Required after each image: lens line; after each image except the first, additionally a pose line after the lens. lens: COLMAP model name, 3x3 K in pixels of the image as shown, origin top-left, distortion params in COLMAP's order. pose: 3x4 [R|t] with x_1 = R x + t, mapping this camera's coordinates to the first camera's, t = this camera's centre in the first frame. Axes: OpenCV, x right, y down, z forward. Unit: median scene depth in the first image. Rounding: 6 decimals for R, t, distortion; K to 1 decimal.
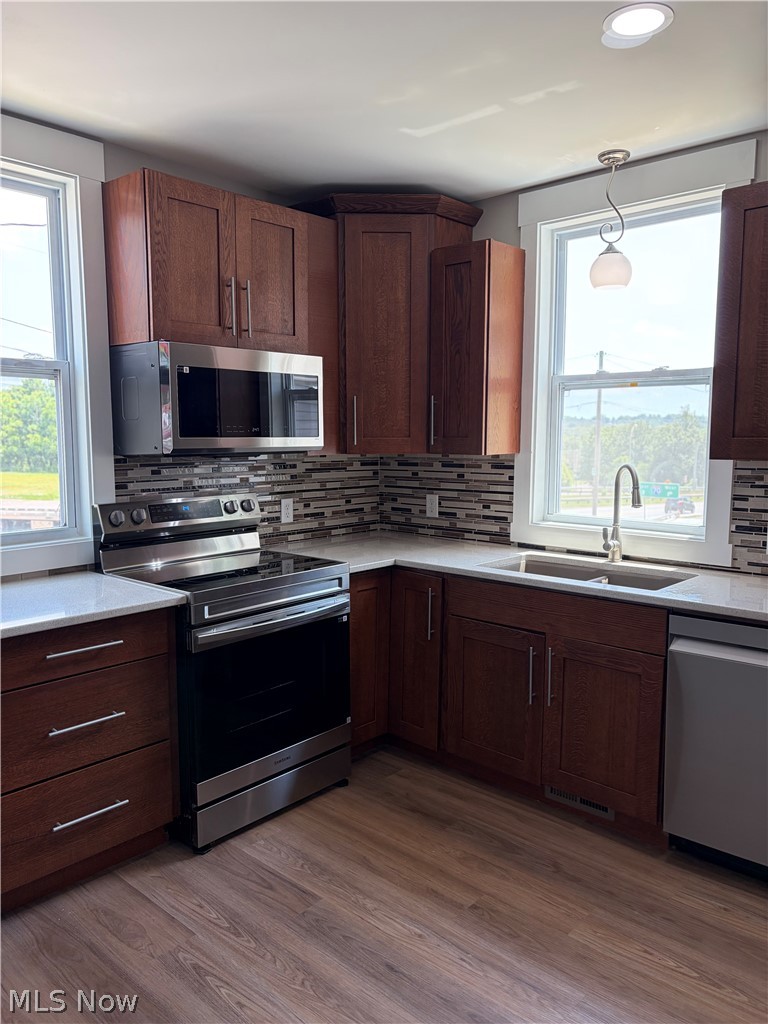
lens RADIAL K [[769.9, 0, 378.8], [0, 769.9, 518.4], [0, 0, 1]] dist [0.066079, -0.075238]
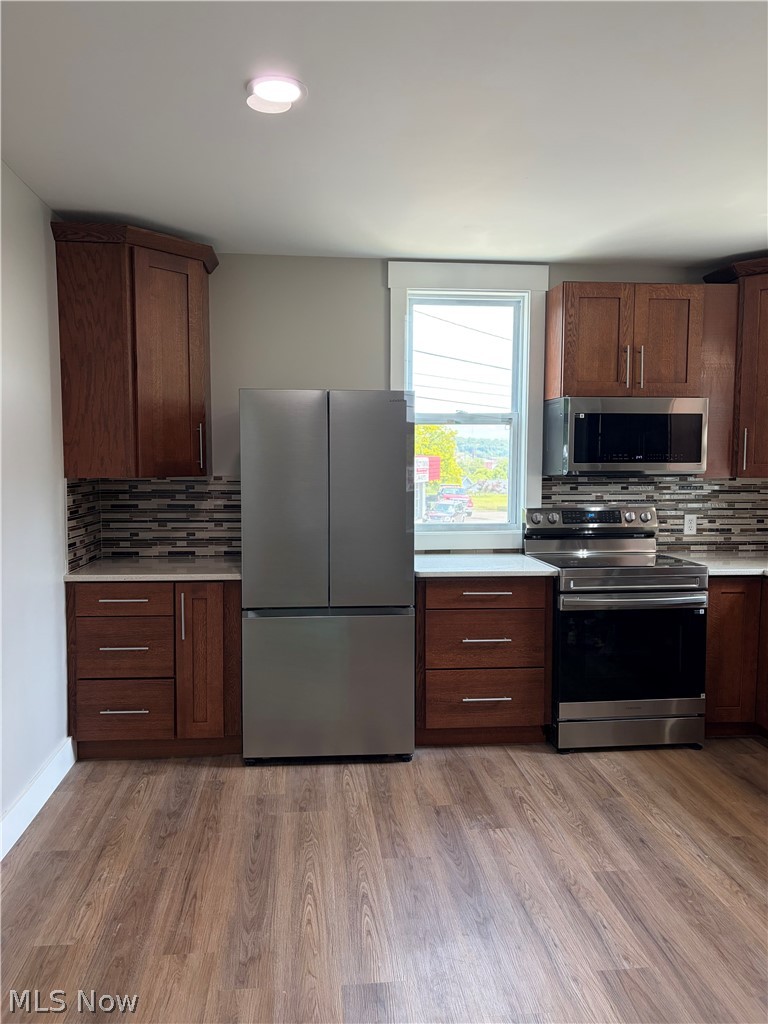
lens RADIAL K [[769.9, 0, 379.3], [0, 769.9, 516.5], [0, 0, 1]] dist [0.066079, -0.075238]
pose [[0.745999, 0.052571, -0.663869, 0.404612], [-0.076689, 0.997029, -0.007224, 0.029420], [0.661517, 0.056300, 0.747814, -0.282910]]
